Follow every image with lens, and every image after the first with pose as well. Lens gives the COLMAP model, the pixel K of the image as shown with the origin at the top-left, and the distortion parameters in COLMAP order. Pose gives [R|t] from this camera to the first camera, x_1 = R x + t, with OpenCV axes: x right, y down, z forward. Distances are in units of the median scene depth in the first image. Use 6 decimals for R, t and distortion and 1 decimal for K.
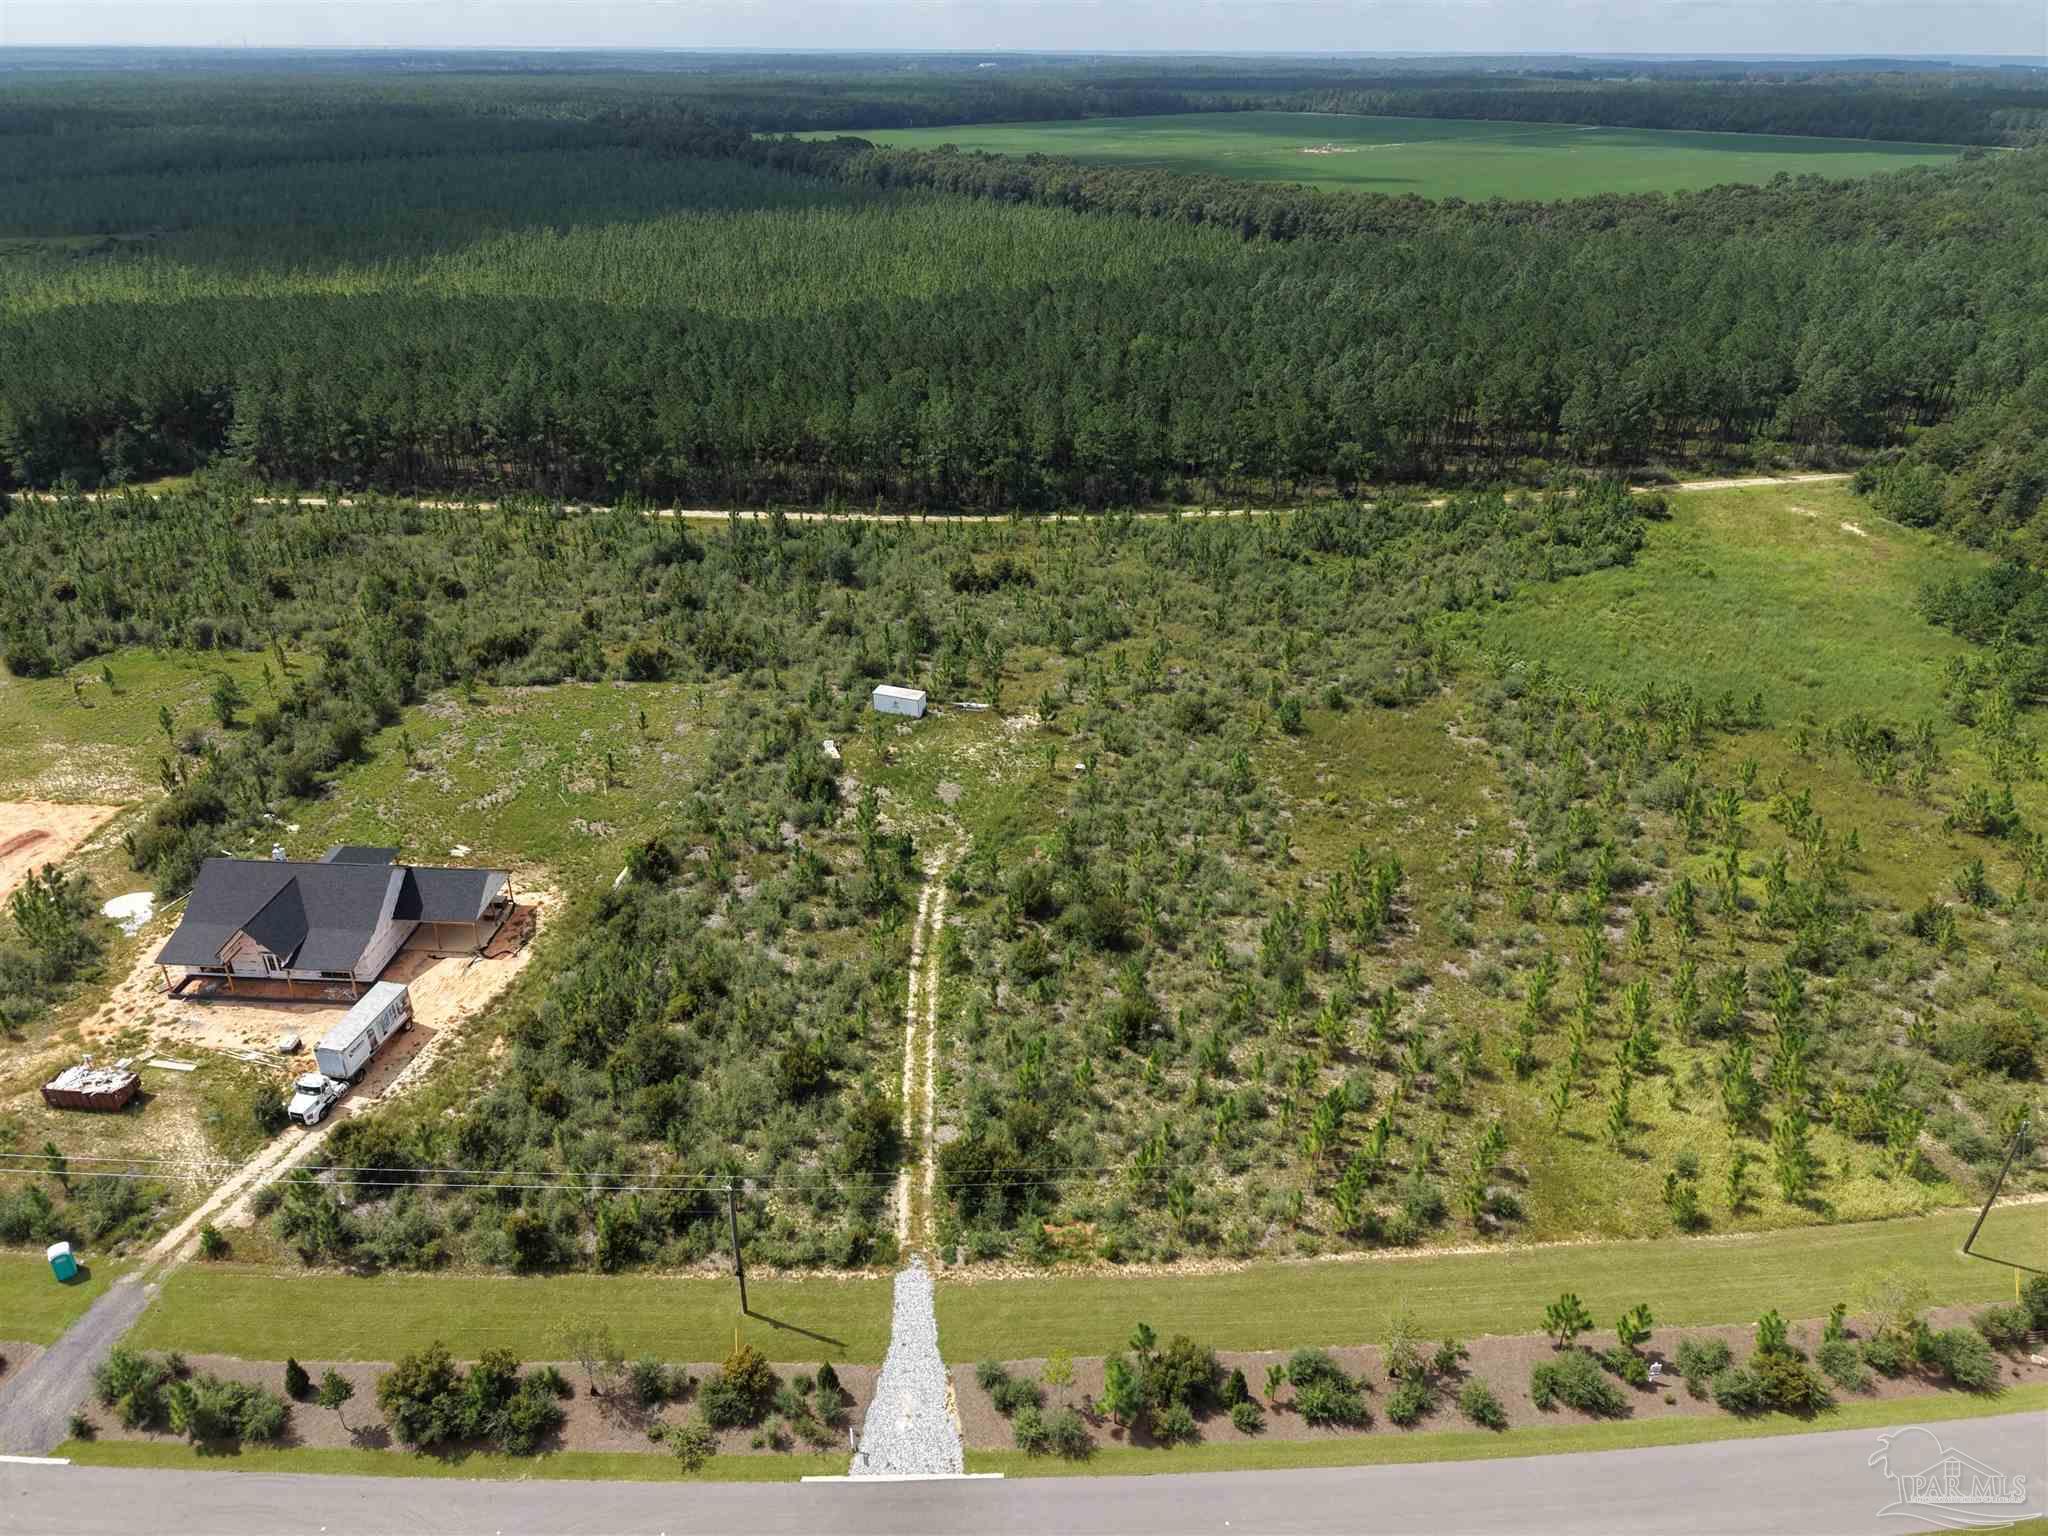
lens RADIAL K [[1362.8, 0, 1018.5], [0, 1362.8, 766.7], [0, 0, 1]] dist [0.041252, -0.037976]
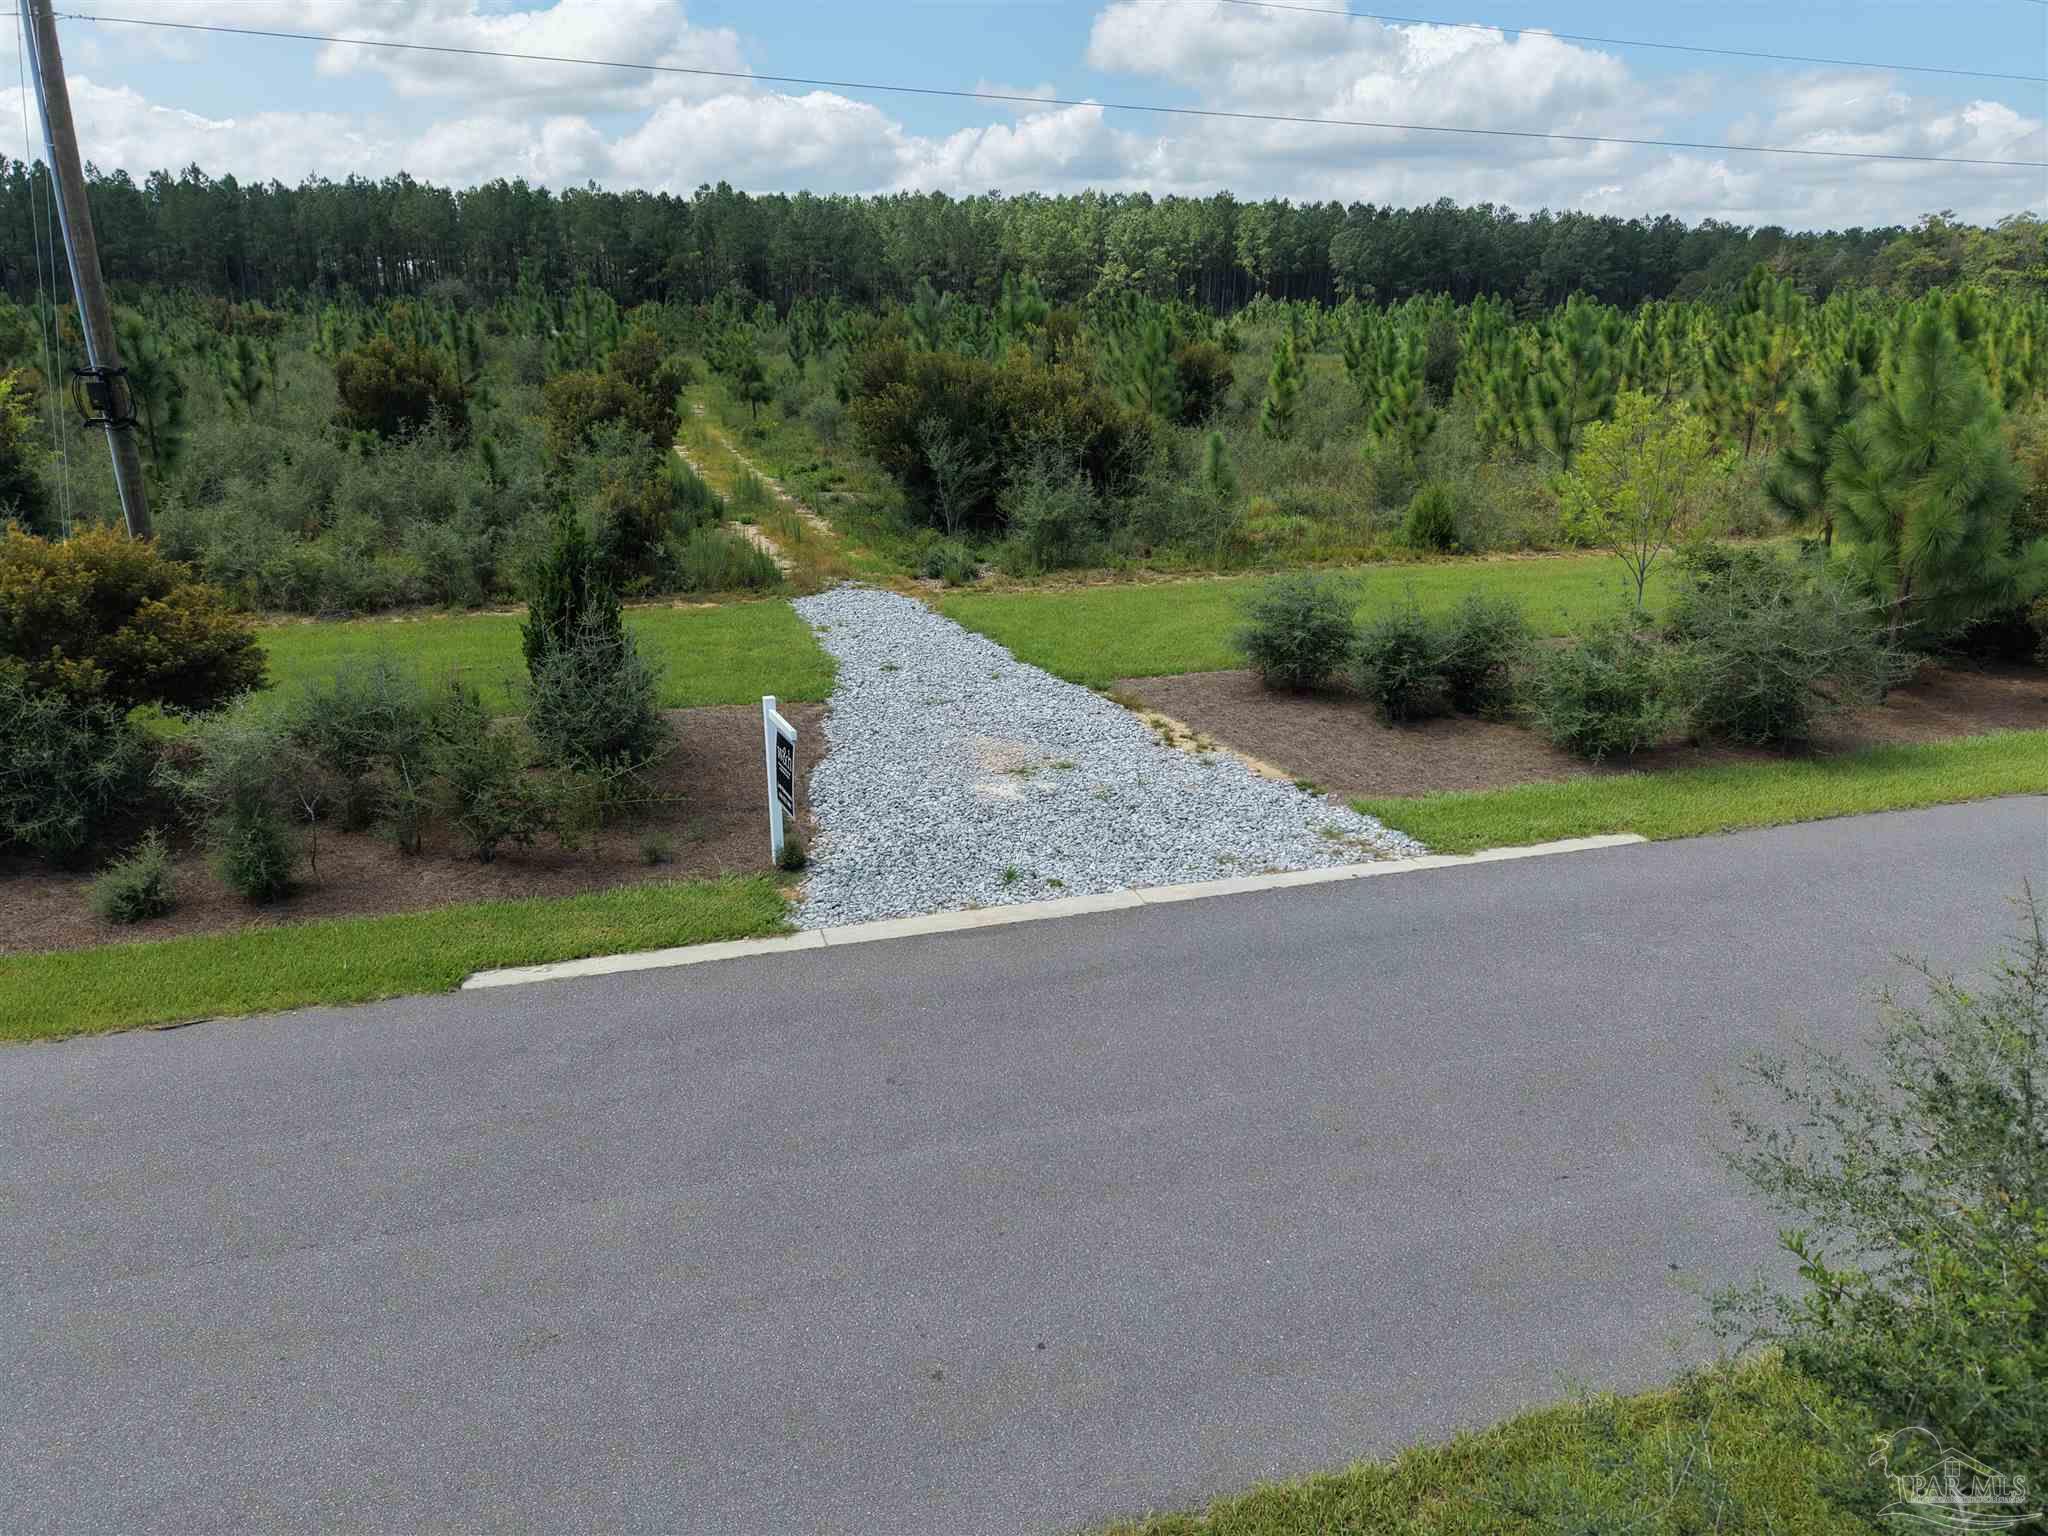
lens RADIAL K [[1362.8, 0, 1018.5], [0, 1362.8, 766.7], [0, 0, 1]] dist [0.041252, -0.037976]
pose [[0.964218, -0.085979, 0.250782, -0.114539], [0.124393, 0.982082, -0.141570, 0.440162], [-0.234116, 0.167700, 0.957636, 0.709988]]
